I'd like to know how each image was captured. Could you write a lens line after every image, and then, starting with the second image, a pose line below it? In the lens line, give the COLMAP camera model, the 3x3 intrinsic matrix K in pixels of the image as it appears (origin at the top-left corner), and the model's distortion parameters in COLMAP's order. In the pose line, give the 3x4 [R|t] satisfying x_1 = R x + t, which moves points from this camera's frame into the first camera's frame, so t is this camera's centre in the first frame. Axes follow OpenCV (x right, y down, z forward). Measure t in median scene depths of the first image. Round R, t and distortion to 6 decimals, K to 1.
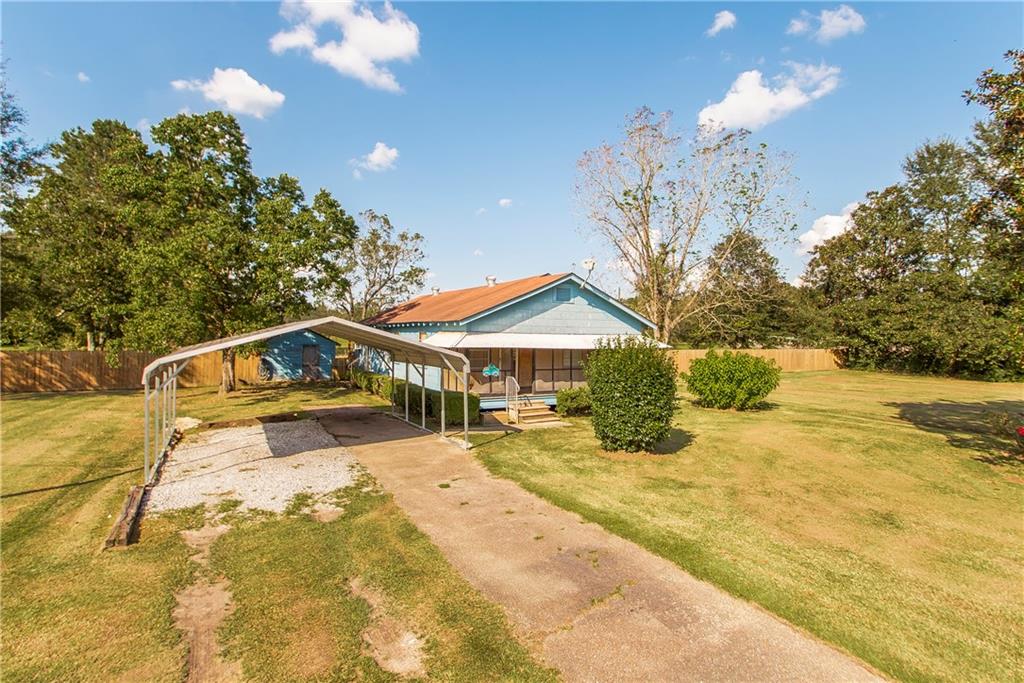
lens RADIAL K [[441.9, 0, 510.3], [0, 441.9, 337.7], [0, 0, 1]] dist [0.009792, -0.003398]
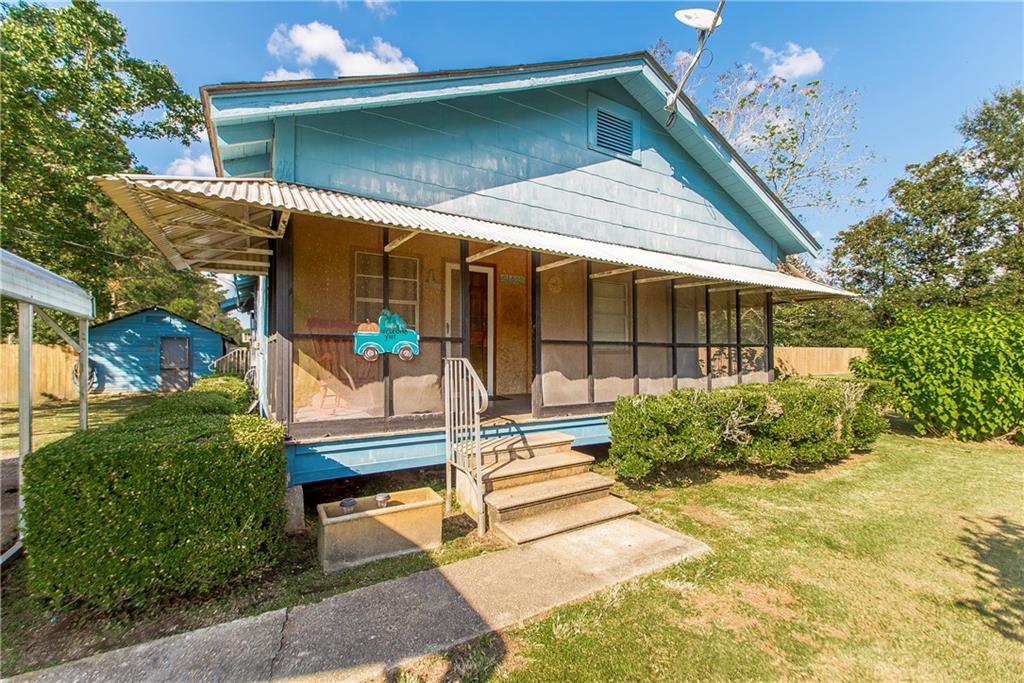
lens RADIAL K [[441.9, 0, 510.7], [0, 441.9, 347.0], [0, 0, 1]] dist [0.009792, -0.003398]
pose [[0.999433, -0.012716, 0.031162, 0.023176], [0.012885, 0.999903, -0.005223, 0.075984], [-0.031092, 0.005621, 0.999501, 0.653038]]
